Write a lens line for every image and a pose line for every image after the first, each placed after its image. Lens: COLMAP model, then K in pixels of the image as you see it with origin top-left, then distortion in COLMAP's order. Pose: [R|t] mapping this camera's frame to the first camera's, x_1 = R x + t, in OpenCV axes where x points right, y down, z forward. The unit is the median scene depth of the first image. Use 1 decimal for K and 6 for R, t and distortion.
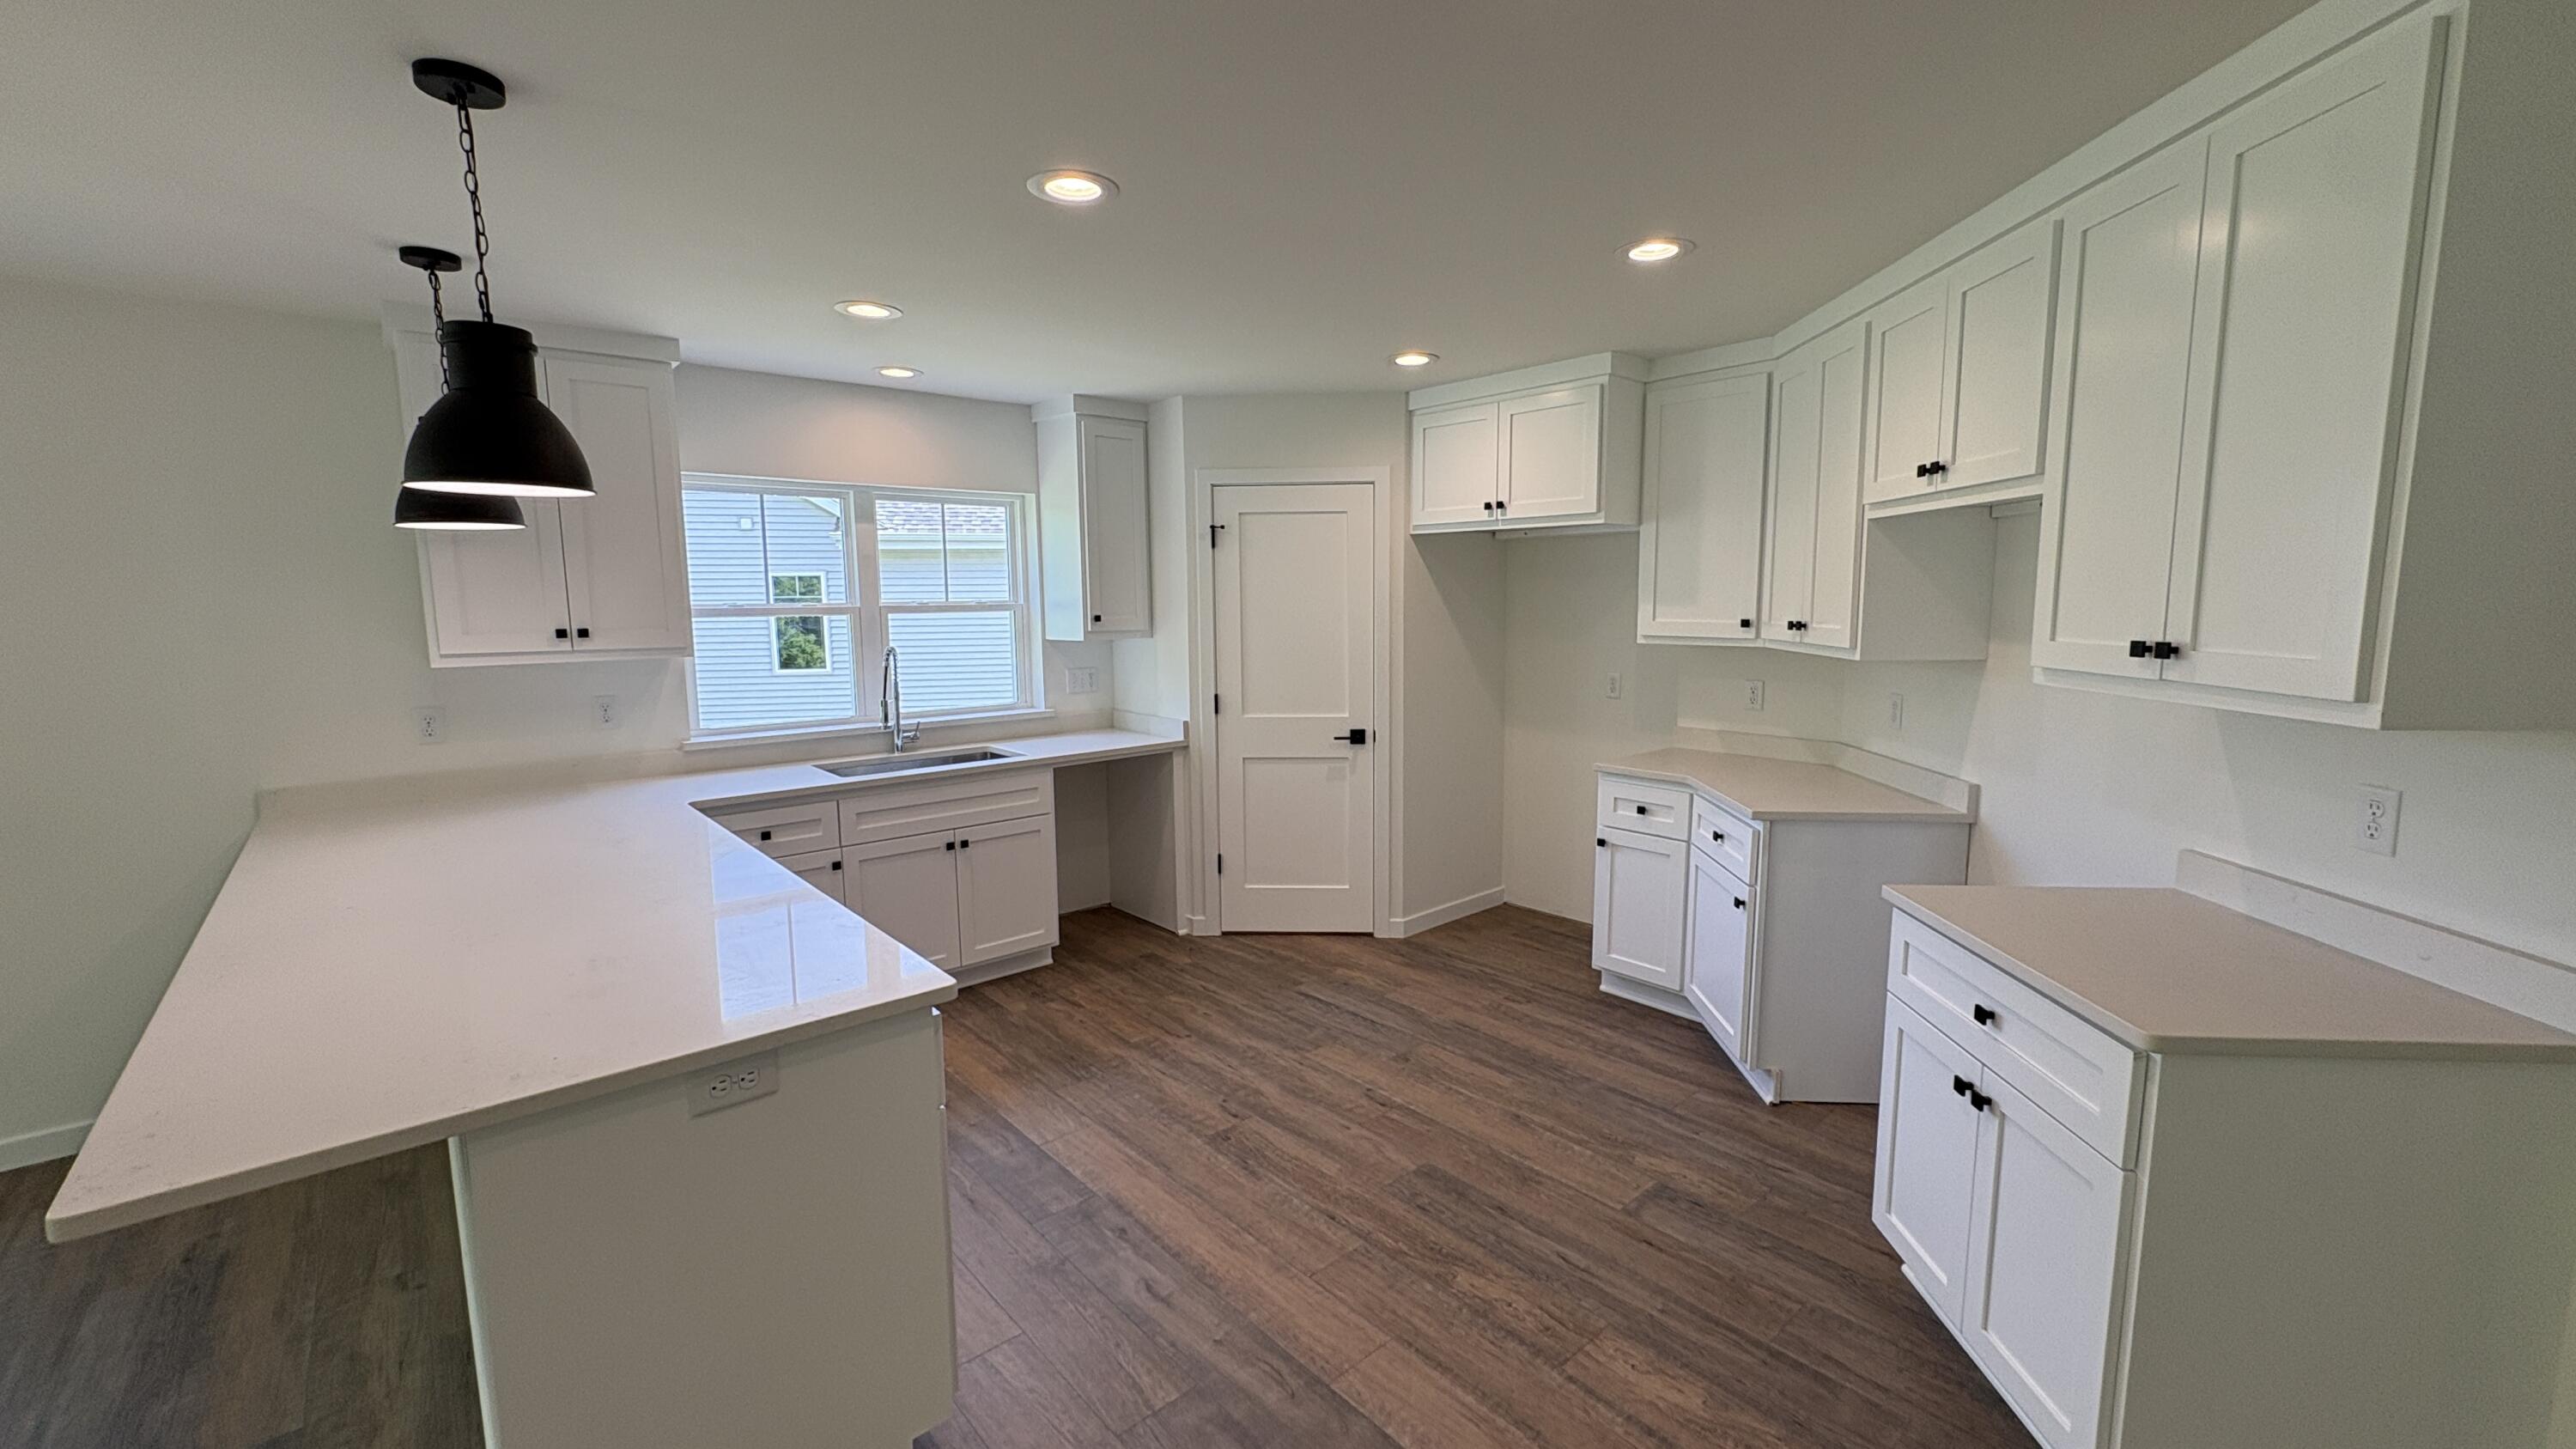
lens RADIAL K [[1020.2, 0, 1289.4], [0, 1020.2, 721.8], [0, 0, 1]] dist [-0.000876, 0.000555]
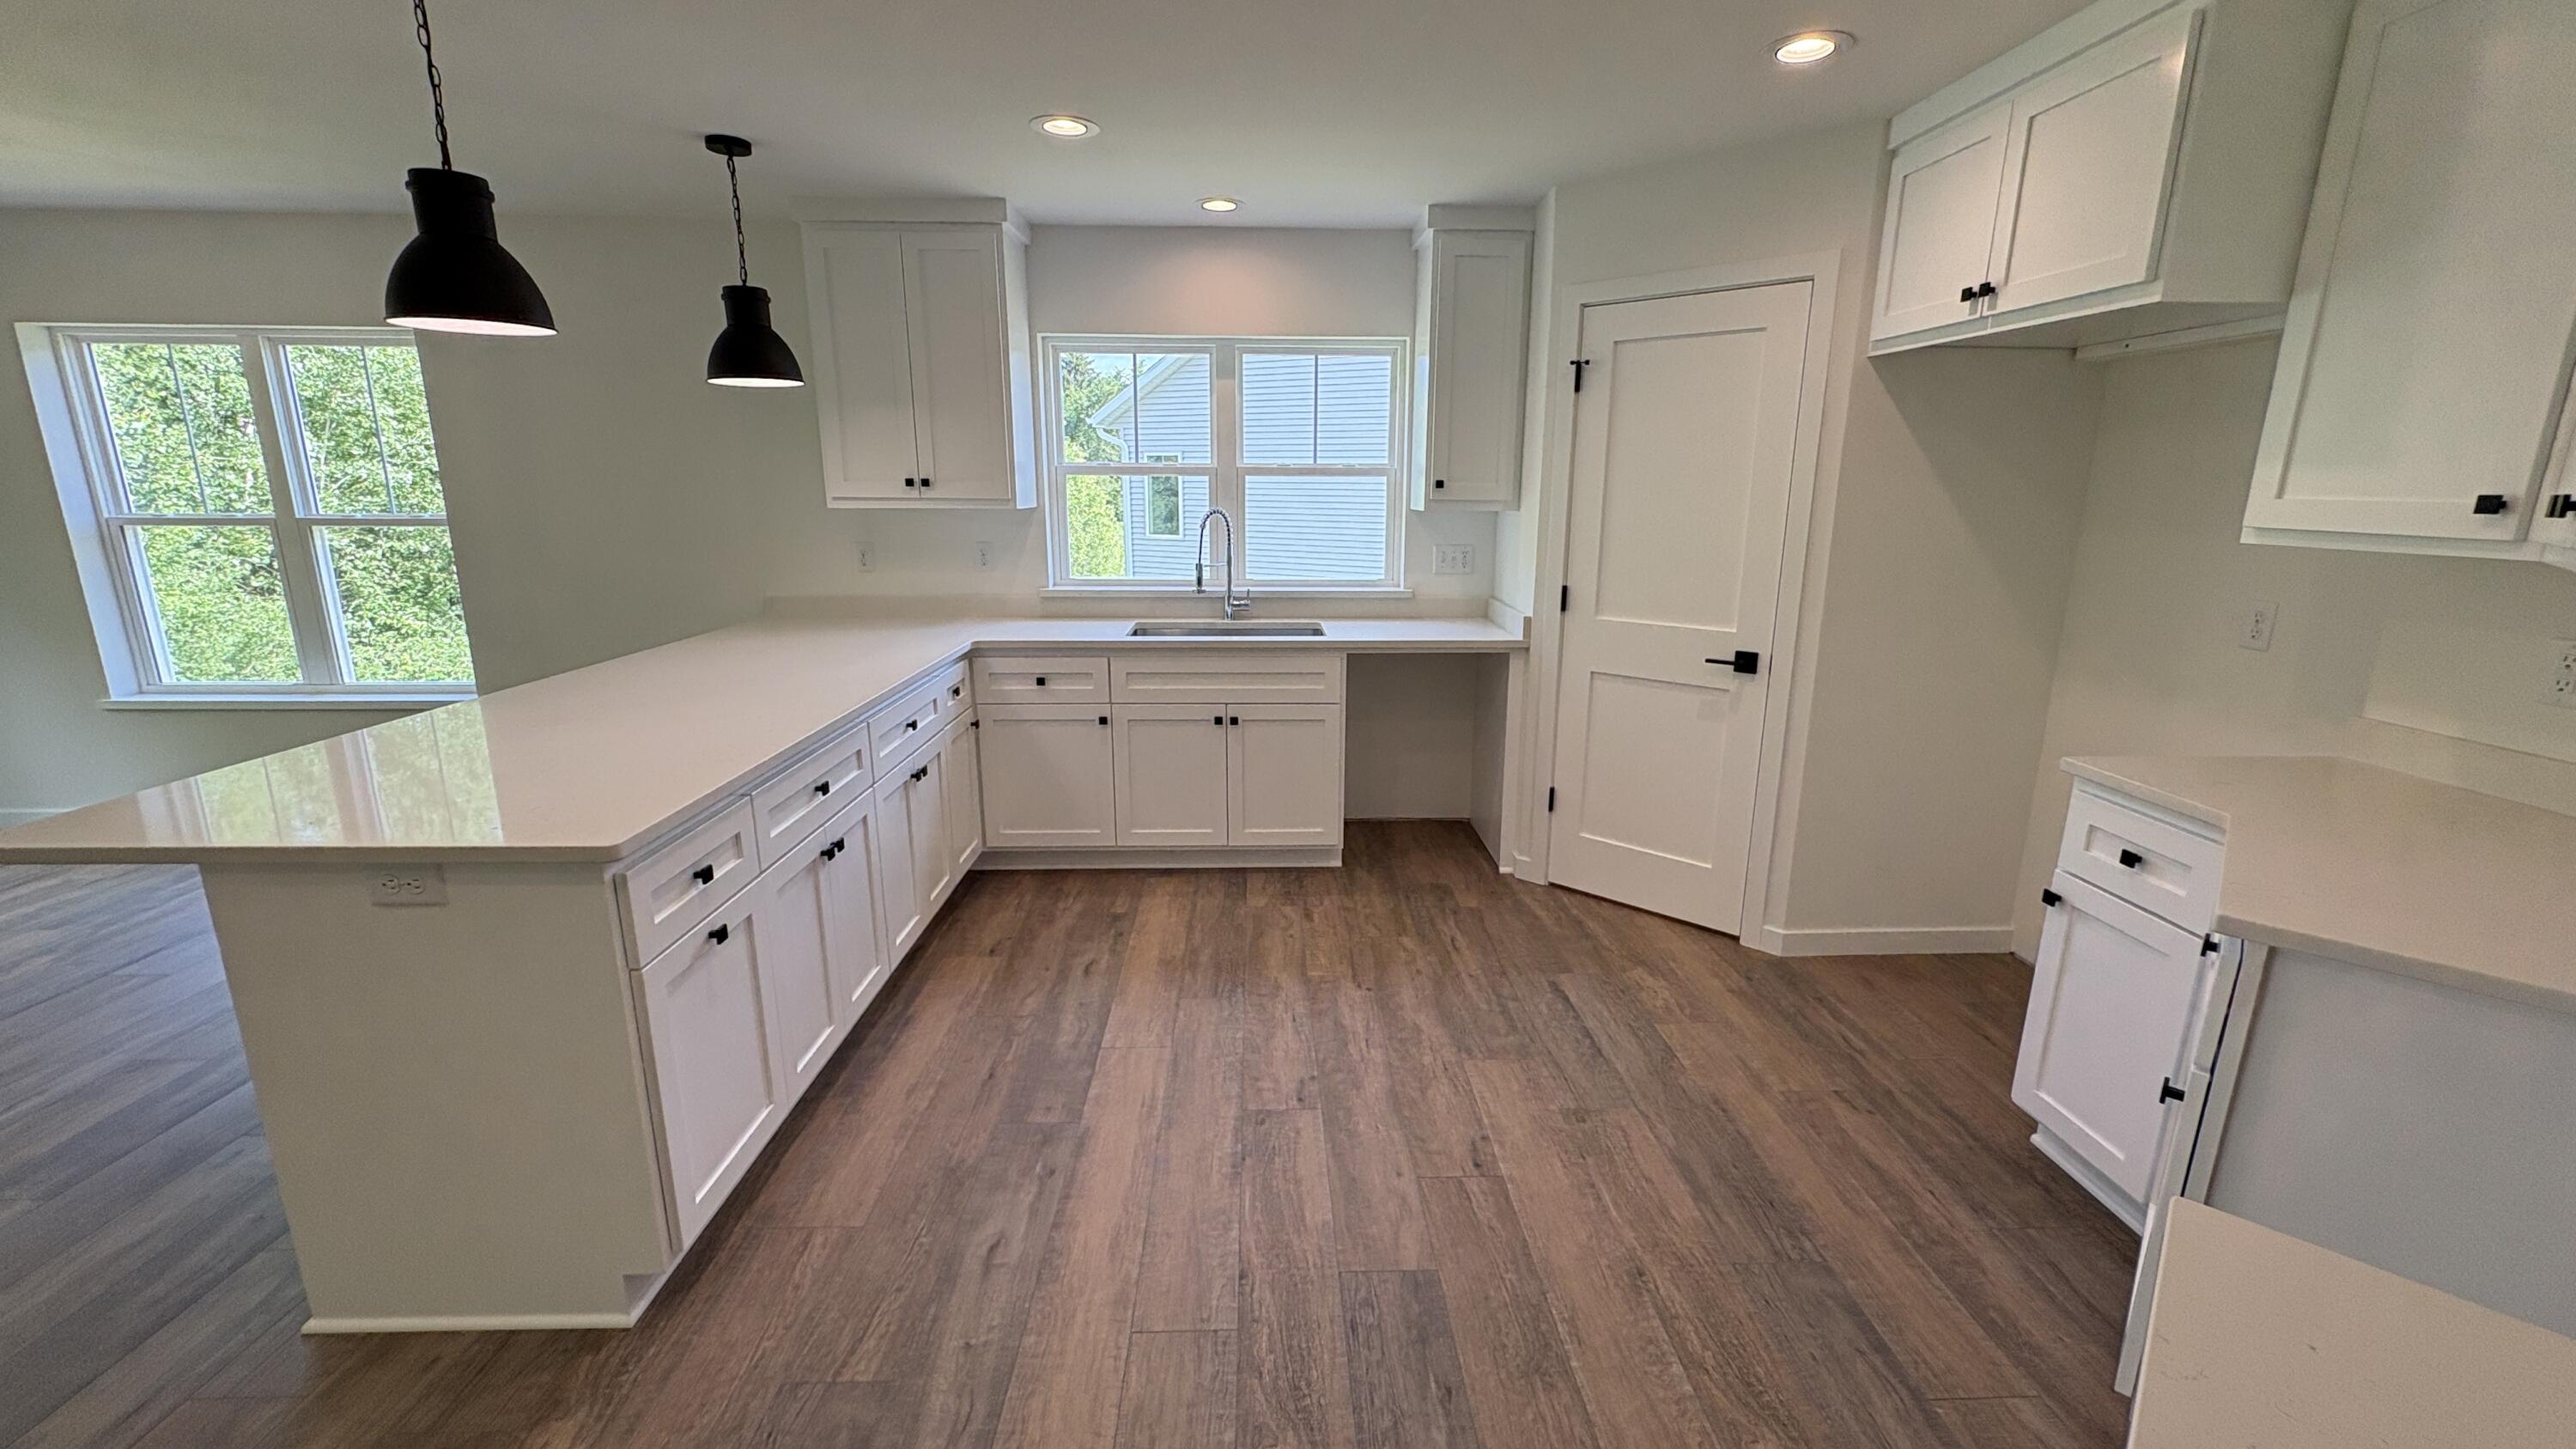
lens RADIAL K [[1020.2, 0, 1291.6], [0, 1020.2, 722.2], [0, 0, 1]] dist [-0.000876, 0.000555]
pose [[0.771234, 0.159482, -0.616250, 0.321624], [-0.091313, 0.985812, 0.140845, -0.018168], [0.629969, -0.052353, 0.774854, 0.315533]]
